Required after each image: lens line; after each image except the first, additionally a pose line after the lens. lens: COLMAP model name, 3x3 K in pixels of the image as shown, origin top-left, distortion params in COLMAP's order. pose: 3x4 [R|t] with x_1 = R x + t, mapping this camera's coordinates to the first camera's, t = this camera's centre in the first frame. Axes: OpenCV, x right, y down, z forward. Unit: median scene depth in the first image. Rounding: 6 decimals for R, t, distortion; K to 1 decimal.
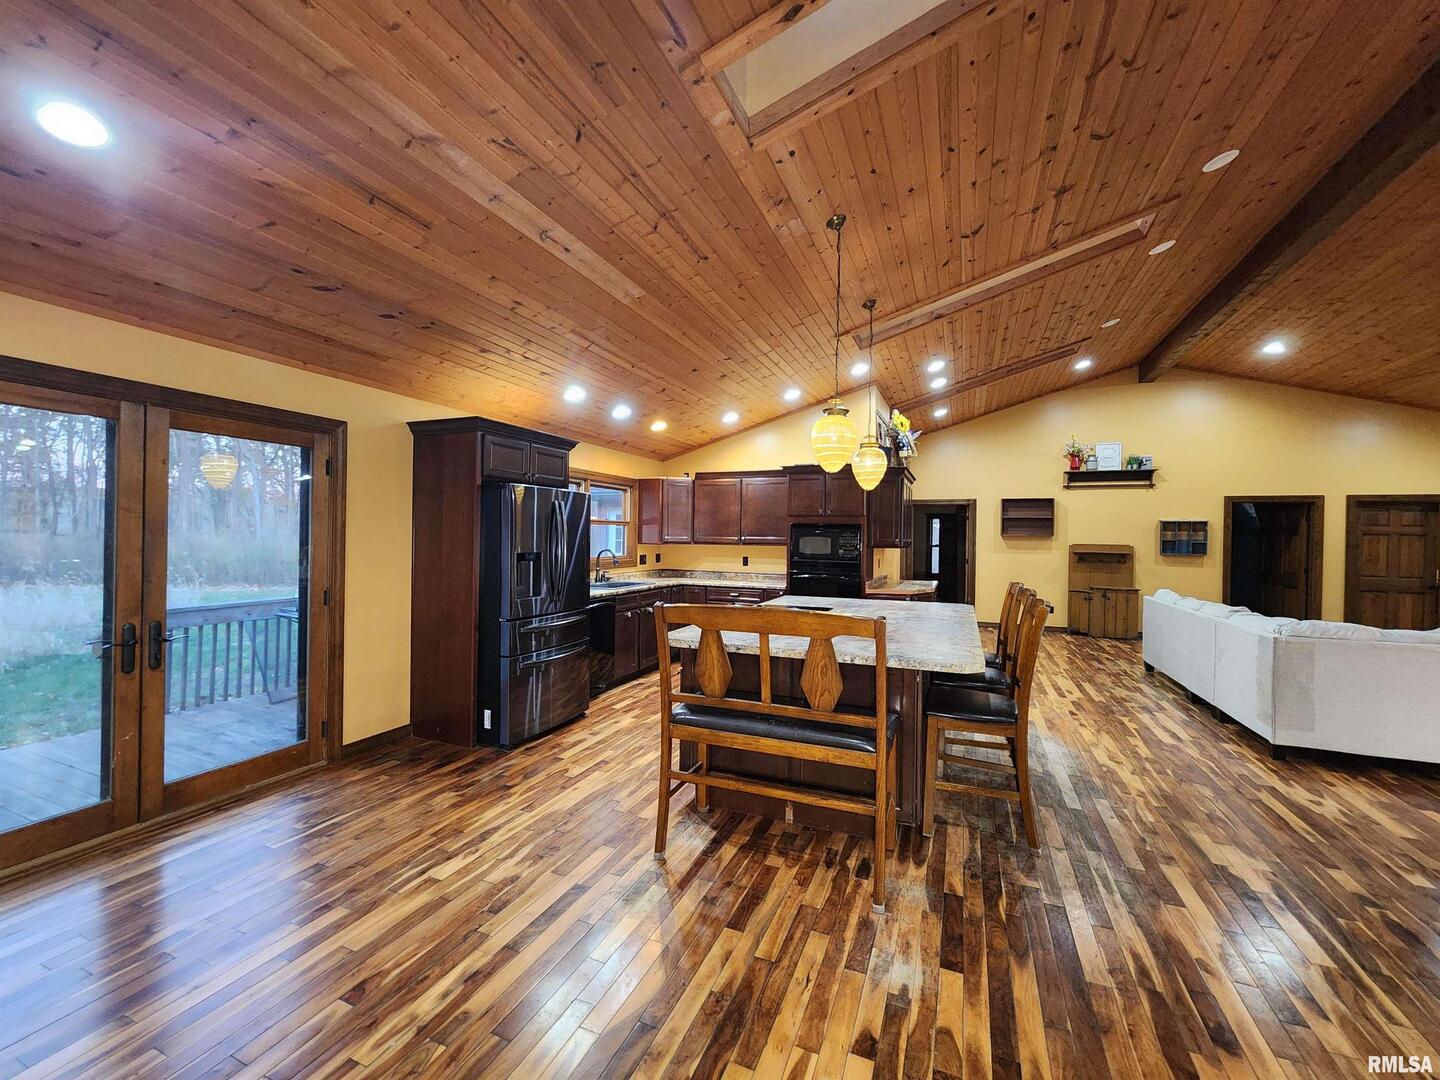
lens RADIAL K [[588.4, 0, 719.5], [0, 588.4, 537.3], [0, 0, 1]] dist [0.003524, -0.000012]
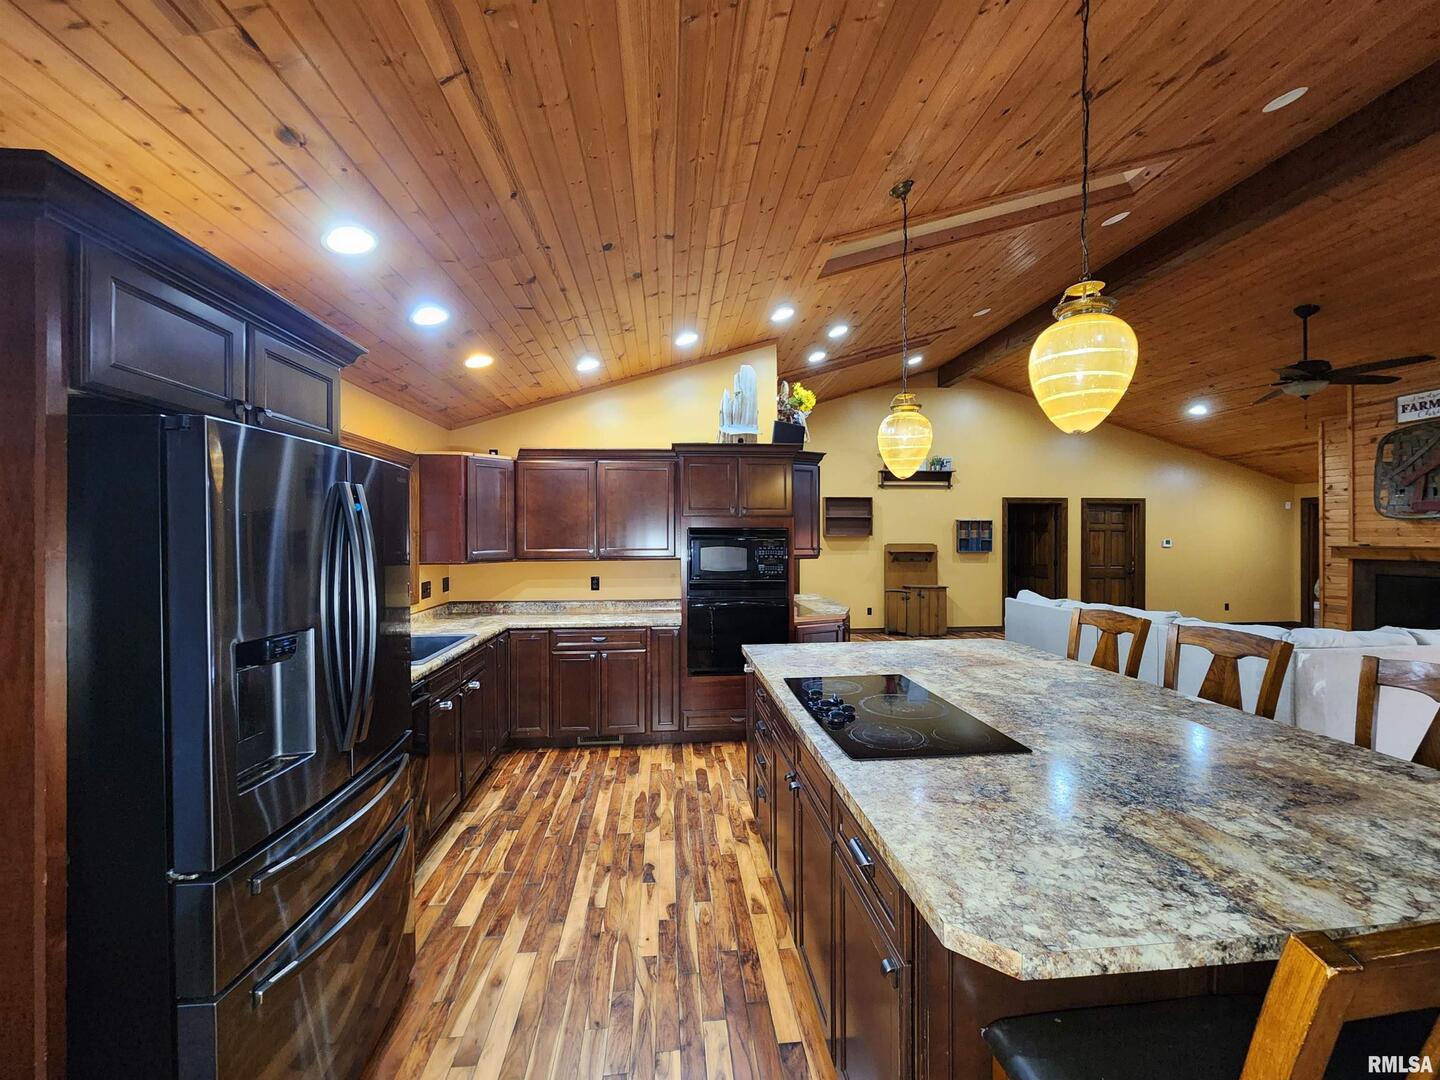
lens RADIAL K [[588.4, 0, 723.2], [0, 588.4, 537.9], [0, 0, 1]] dist [0.003524, -0.000012]
pose [[0.882323, -0.019250, 0.470250, -0.141940], [0.016916, 0.999815, 0.009189, -0.015205], [-0.470340, -0.000153, 0.882485, 0.327092]]
